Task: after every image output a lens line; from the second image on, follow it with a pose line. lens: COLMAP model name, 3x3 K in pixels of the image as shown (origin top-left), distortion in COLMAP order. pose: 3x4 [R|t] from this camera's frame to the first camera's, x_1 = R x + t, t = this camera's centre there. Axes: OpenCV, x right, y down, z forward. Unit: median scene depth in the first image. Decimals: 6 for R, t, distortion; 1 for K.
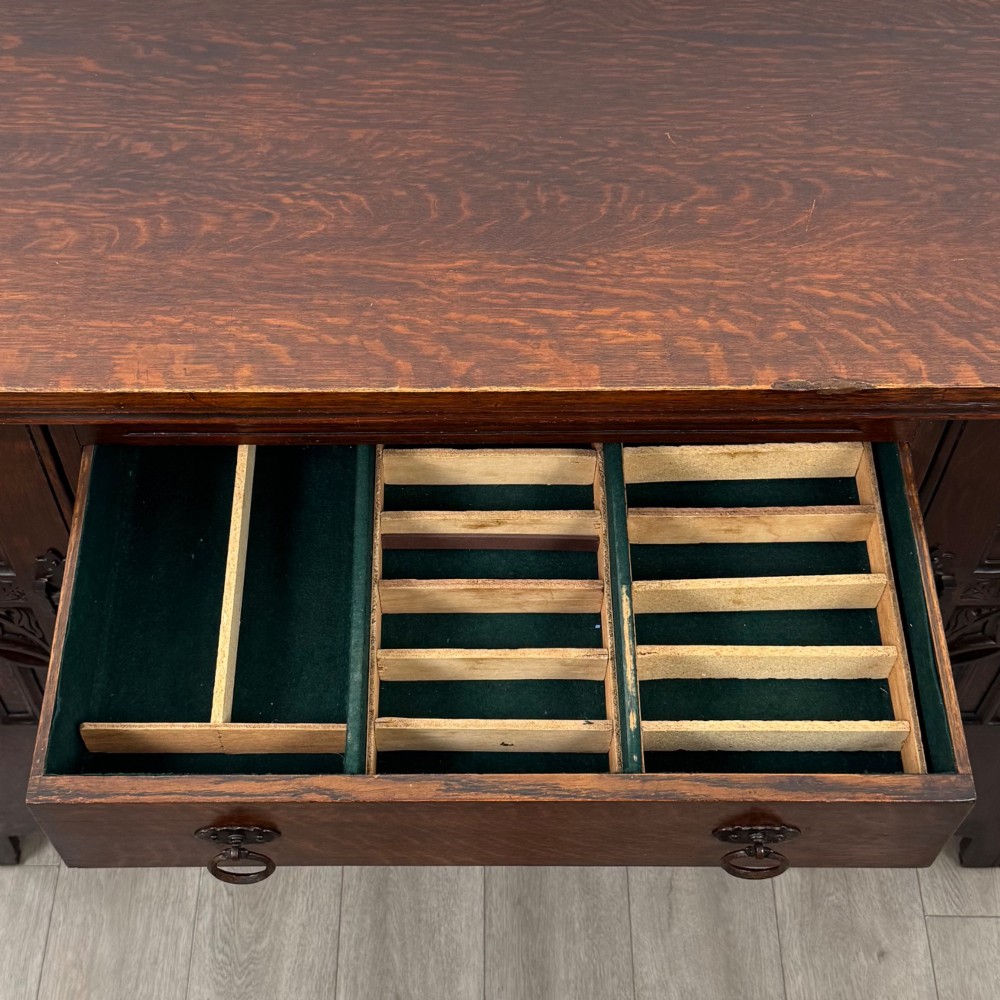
lens RADIAL K [[1547.8, 0, 495.6], [0, 1547.8, 496.7], [0, 0, 1]] dist [0.084590, 0.000000]
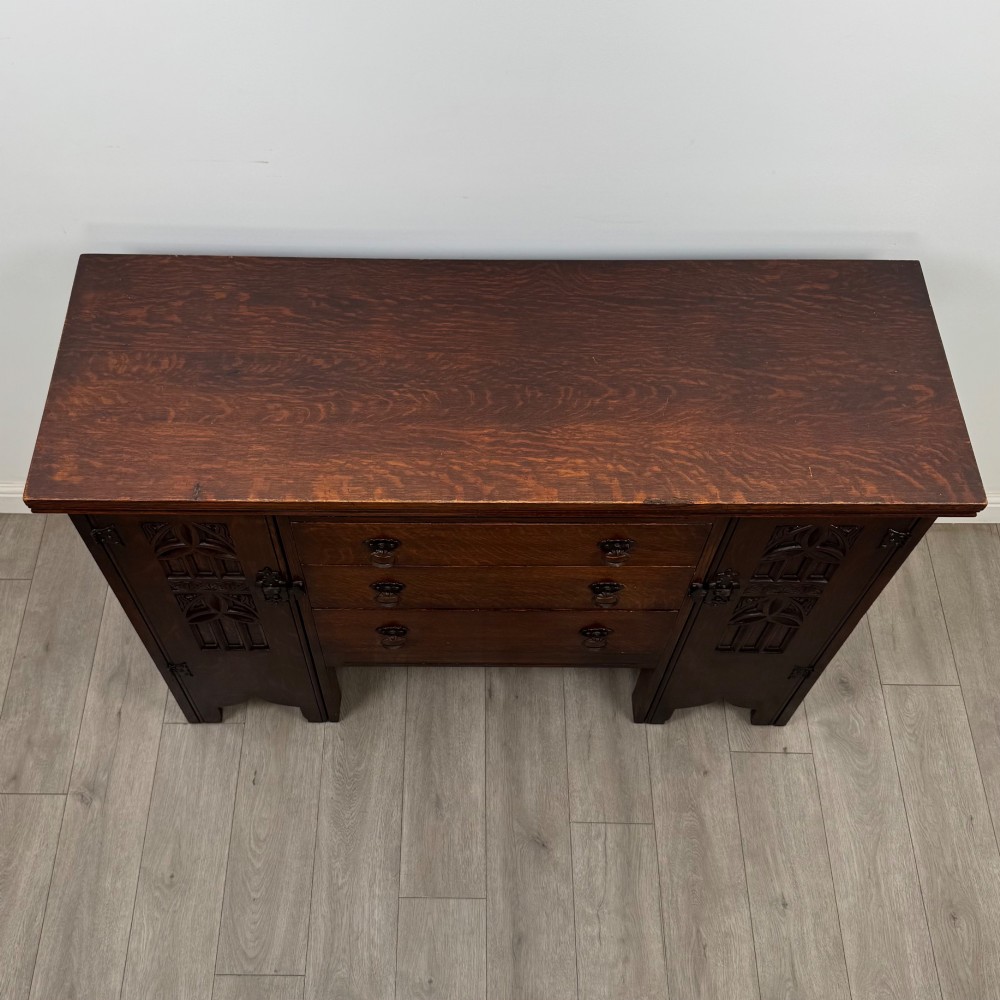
lens RADIAL K [[1144.6, 0, 501.5], [0, 1144.6, 501.7], [0, 0, 1]] dist [0.126096, 0.000000]
pose [[0.999488, 0.008364, 0.030884, -0.045298], [-0.010490, 0.997539, 0.069319, -0.153707], [-0.030229, -0.069608, 0.997116, -0.421848]]
